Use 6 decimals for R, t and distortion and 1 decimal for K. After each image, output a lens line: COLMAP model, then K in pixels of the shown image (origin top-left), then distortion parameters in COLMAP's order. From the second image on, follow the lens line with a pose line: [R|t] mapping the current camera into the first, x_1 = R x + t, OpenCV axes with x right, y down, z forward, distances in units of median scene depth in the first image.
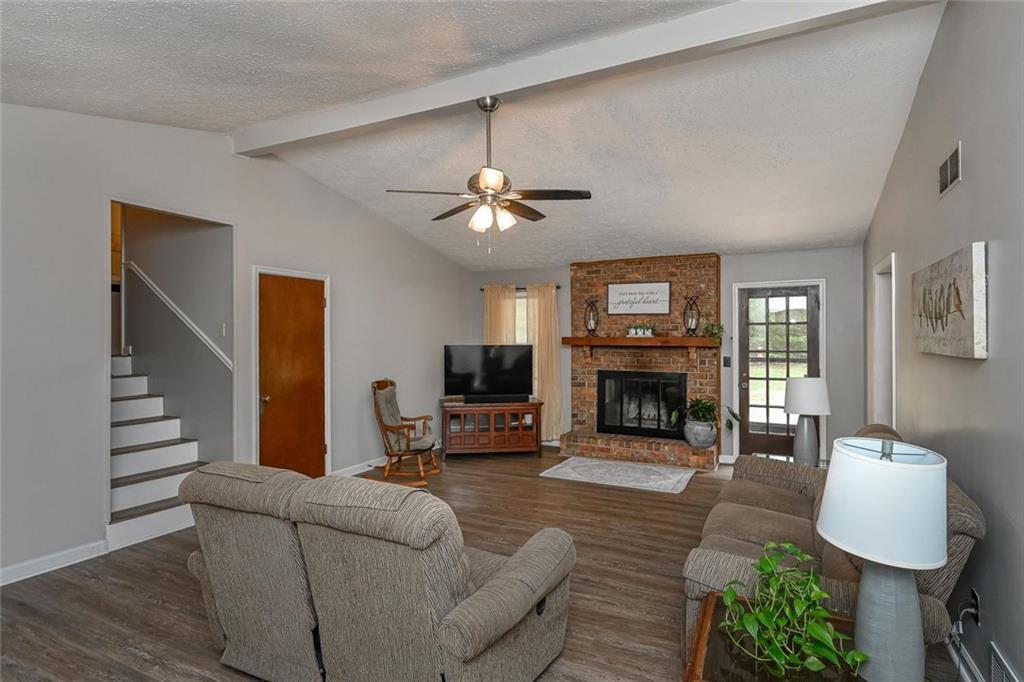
lens RADIAL K [[537.4, 0, 513.9], [0, 537.4, 337.3], [0, 0, 1]] dist [-0.000188, 0.000185]
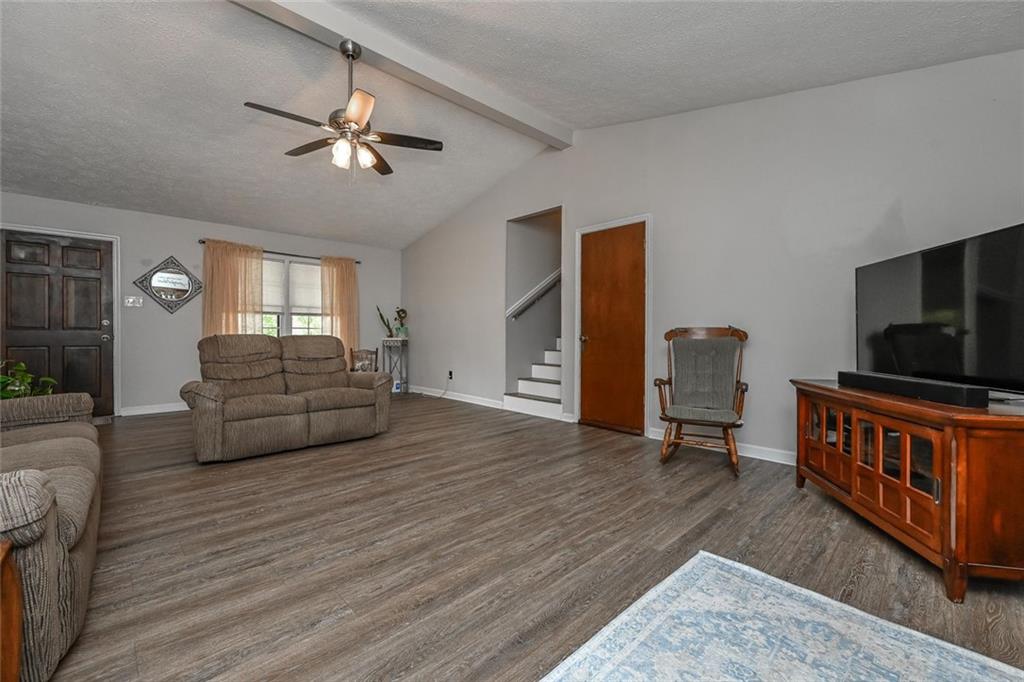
lens RADIAL K [[423.1, 0, 509.7], [0, 423.1, 338.0], [0, 0, 1]] dist [-0.001185, 0.000355]
pose [[-0.342710, 0.003798, -0.939434, 0.359602], [-0.000619, 0.999991, 0.004268, 0.082272], [0.939441, 0.002044, -0.342704, 0.871896]]
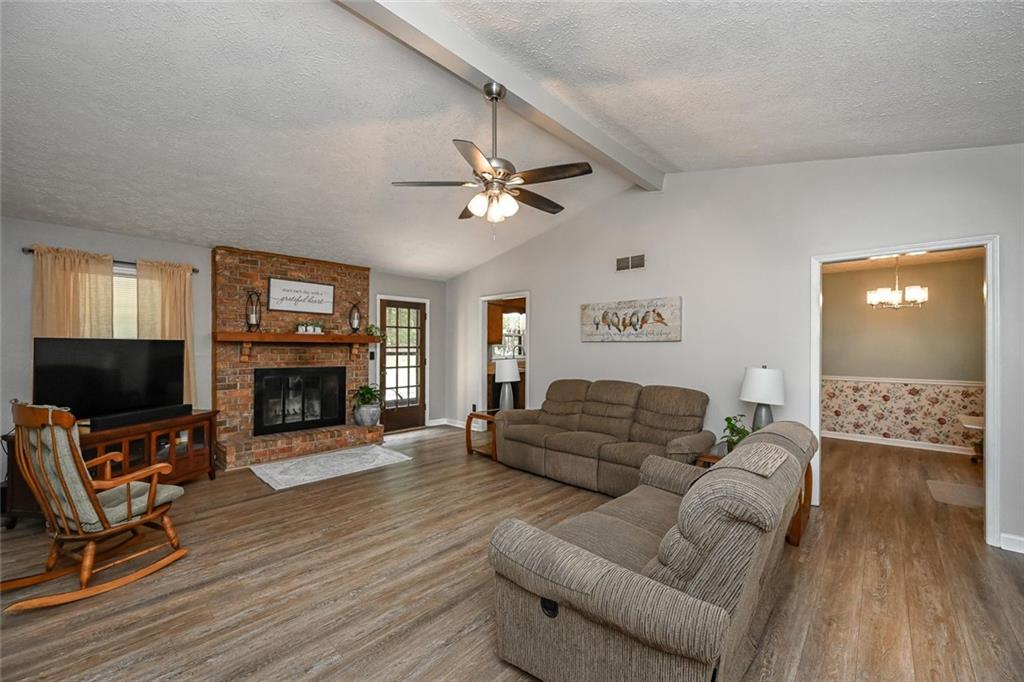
lens RADIAL K [[402.9, 0, 515.4], [0, 402.9, 352.3], [0, 0, 1]] dist [-0.001112, -0.000101]
pose [[0.282869, -0.010861, 0.959097, -0.412442], [-0.003009, 0.999921, 0.012210, 0.024357], [-0.959154, -0.006340, 0.282814, 0.402993]]
